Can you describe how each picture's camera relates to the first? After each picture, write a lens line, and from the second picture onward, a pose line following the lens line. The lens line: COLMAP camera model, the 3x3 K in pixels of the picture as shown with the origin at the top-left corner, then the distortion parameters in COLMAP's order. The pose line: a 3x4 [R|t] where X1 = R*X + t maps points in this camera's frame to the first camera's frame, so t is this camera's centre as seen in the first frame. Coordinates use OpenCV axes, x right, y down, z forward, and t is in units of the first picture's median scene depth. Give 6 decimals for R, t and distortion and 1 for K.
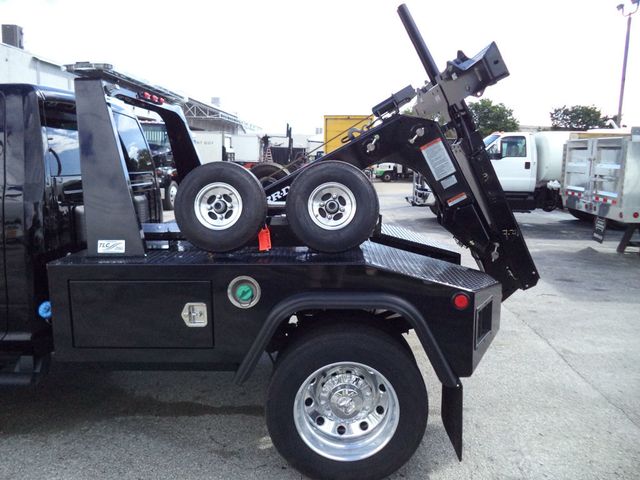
lens RADIAL K [[520.3, 0, 322.6], [0, 520.3, 240.3], [0, 0, 1]] dist [-0.044412, 0.016953]
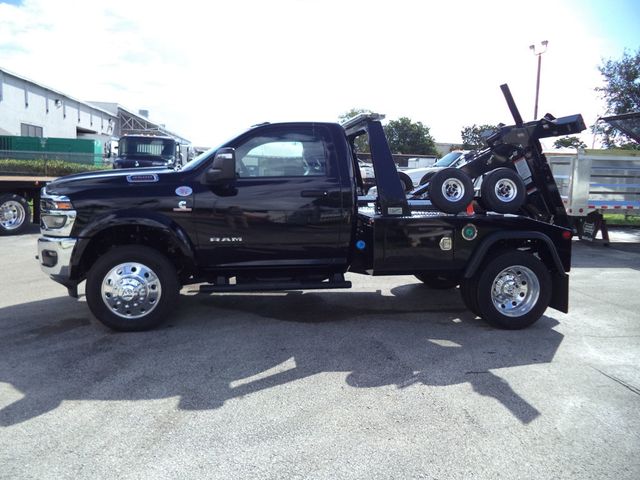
lens RADIAL K [[520.3, 0, 316.9], [0, 520.3, 238.8], [0, 0, 1]] dist [-0.044412, 0.016953]
pose [[0.986970, -0.011850, 0.160469, -0.908320], [0.016476, 0.999485, -0.027528, 0.148576], [-0.160061, 0.029813, 0.986657, -0.766504]]
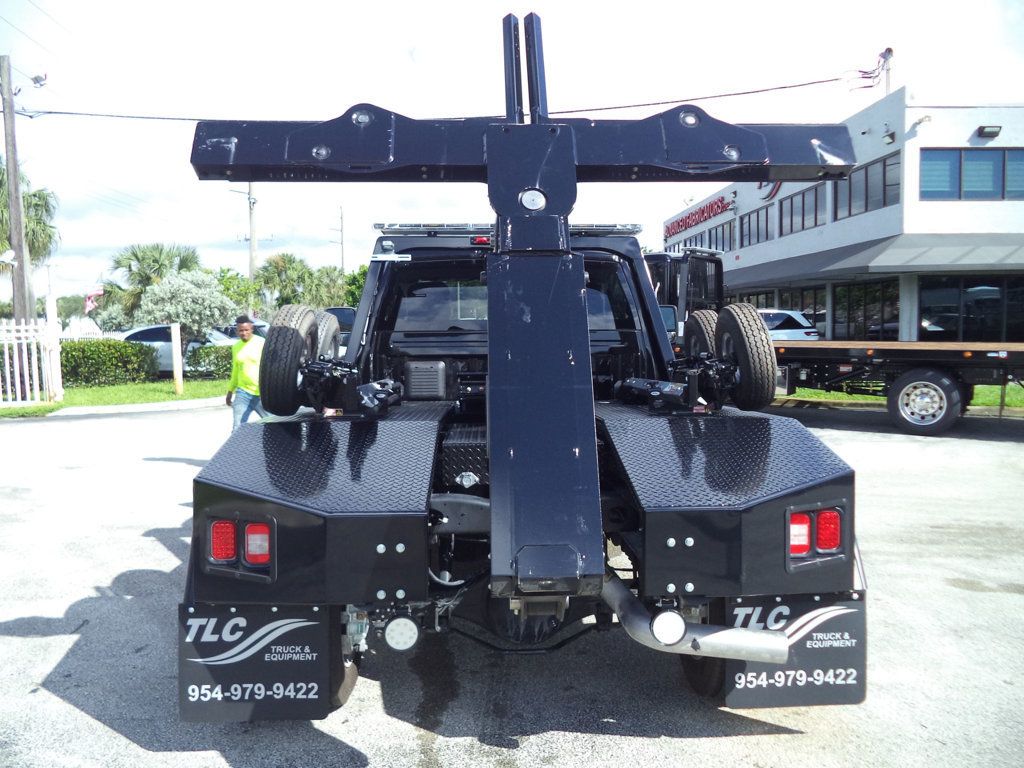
lens RADIAL K [[832.5, 0, 506.3], [0, 832.5, 388.5], [0, 0, 1]] dist [-0.044412, 0.016953]
pose [[0.058208, 0.044371, -0.997318, 1.207283], [-0.138067, 0.989769, 0.035977, -0.102244], [0.988711, 0.135602, 0.063738, 1.124777]]
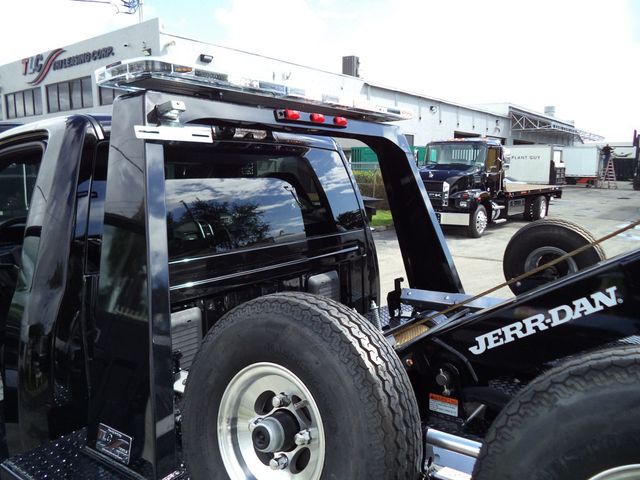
lens RADIAL K [[520.3, 0, 323.8], [0, 520.3, 243.0], [0, 0, 1]] dist [-0.044412, 0.016953]
pose [[0.817108, 0.049777, -0.574331, 0.010950], [-0.061426, 0.998111, -0.000886, -0.165626], [0.573203, 0.036003, 0.818622, 0.649223]]
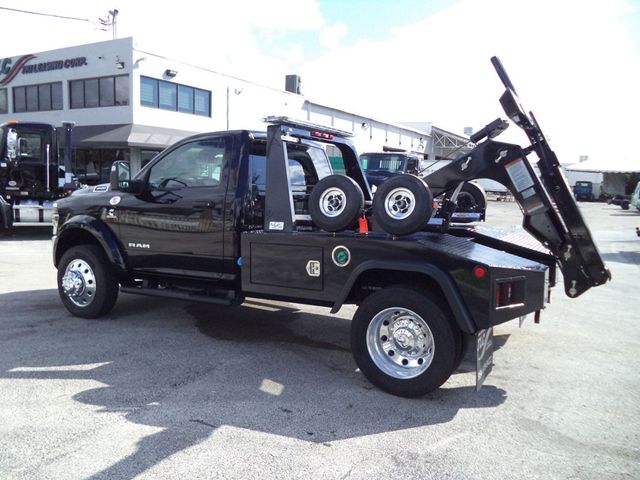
lens RADIAL K [[520.3, 0, 322.9], [0, 520.3, 242.8], [0, 0, 1]] dist [-0.044412, 0.016953]
pose [[0.884709, 0.054669, -0.462927, 0.453794], [-0.078047, 0.996452, -0.031482, 0.097455], [0.459563, 0.063983, 0.885837, -0.368670]]
